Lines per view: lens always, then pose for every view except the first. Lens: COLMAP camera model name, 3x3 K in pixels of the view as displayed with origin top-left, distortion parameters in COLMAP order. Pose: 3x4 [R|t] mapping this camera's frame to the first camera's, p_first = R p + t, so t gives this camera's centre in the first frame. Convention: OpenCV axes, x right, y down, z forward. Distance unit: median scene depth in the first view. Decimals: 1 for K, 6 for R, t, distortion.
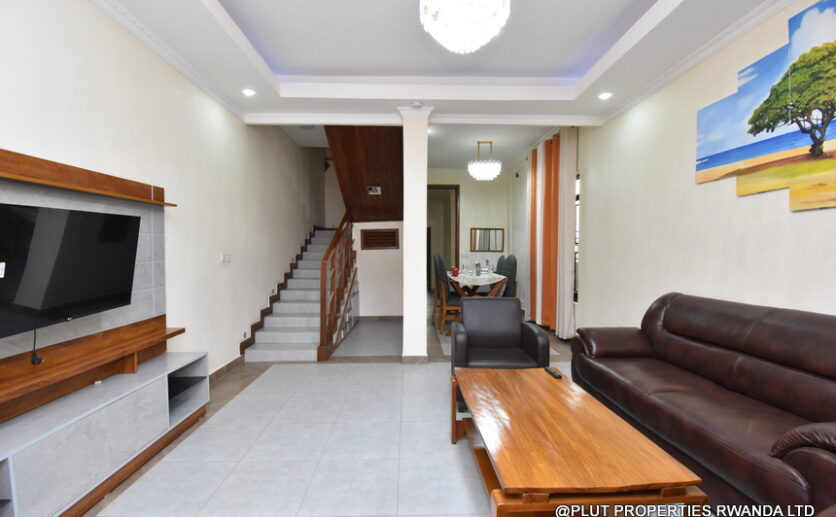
lens RADIAL K [[370.9, 0, 415.6], [0, 370.9, 260.0], [0, 0, 1]] dist [0.003691, -0.000614]
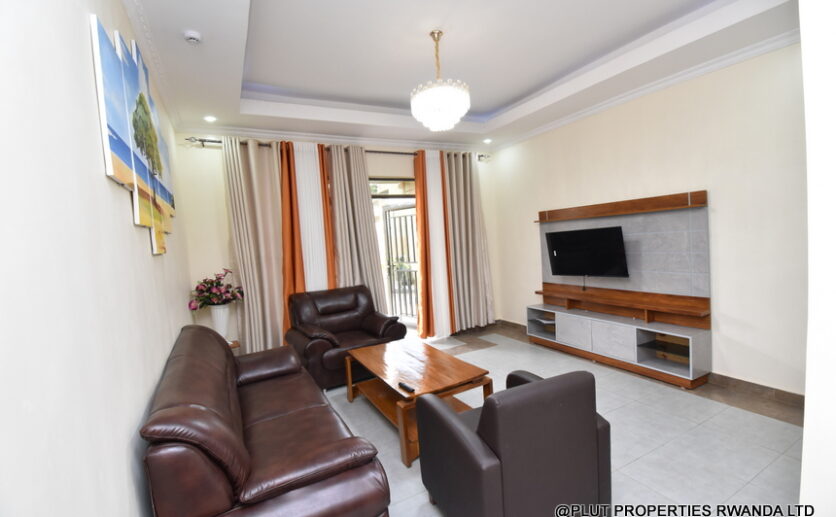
lens RADIAL K [[370.9, 0, 421.4], [0, 370.9, 262.5], [0, 0, 1]] dist [0.003691, -0.000614]
pose [[-0.893918, 0.081047, -0.440842, 0.827228], [0.049701, 0.995375, 0.082215, -0.138724], [0.445467, 0.051583, -0.893811, 2.097685]]
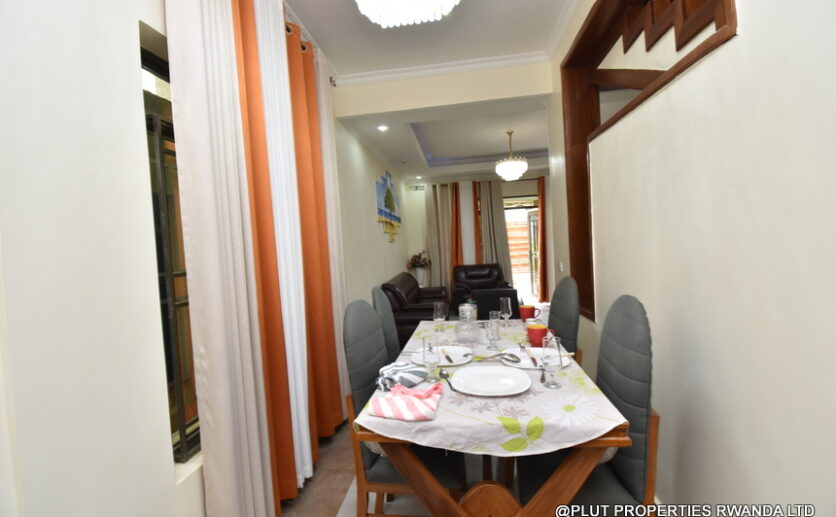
lens RADIAL K [[370.9, 0, 417.5], [0, 370.9, 254.5], [0, 0, 1]] dist [0.003691, -0.000614]
pose [[-0.987150, 0.042731, 0.153977, 0.397859], [0.052047, 0.997017, 0.056985, -0.173830], [-0.151083, 0.064267, -0.986430, 3.603053]]
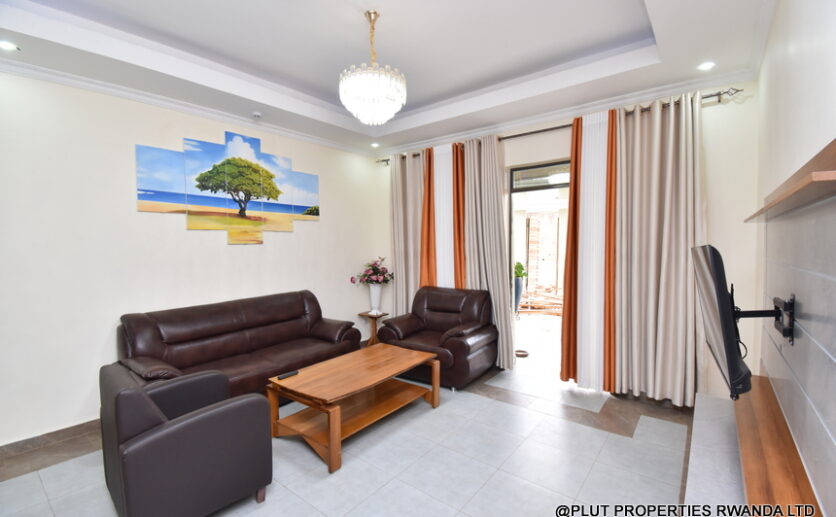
lens RADIAL K [[370.9, 0, 420.5], [0, 370.9, 260.3], [0, 0, 1]] dist [0.003691, -0.000614]
pose [[-0.766378, -0.029244, 0.641724, -0.768817], [0.024462, 0.996910, 0.074645, -0.161803], [-0.641924, 0.072904, -0.763295, 1.728847]]
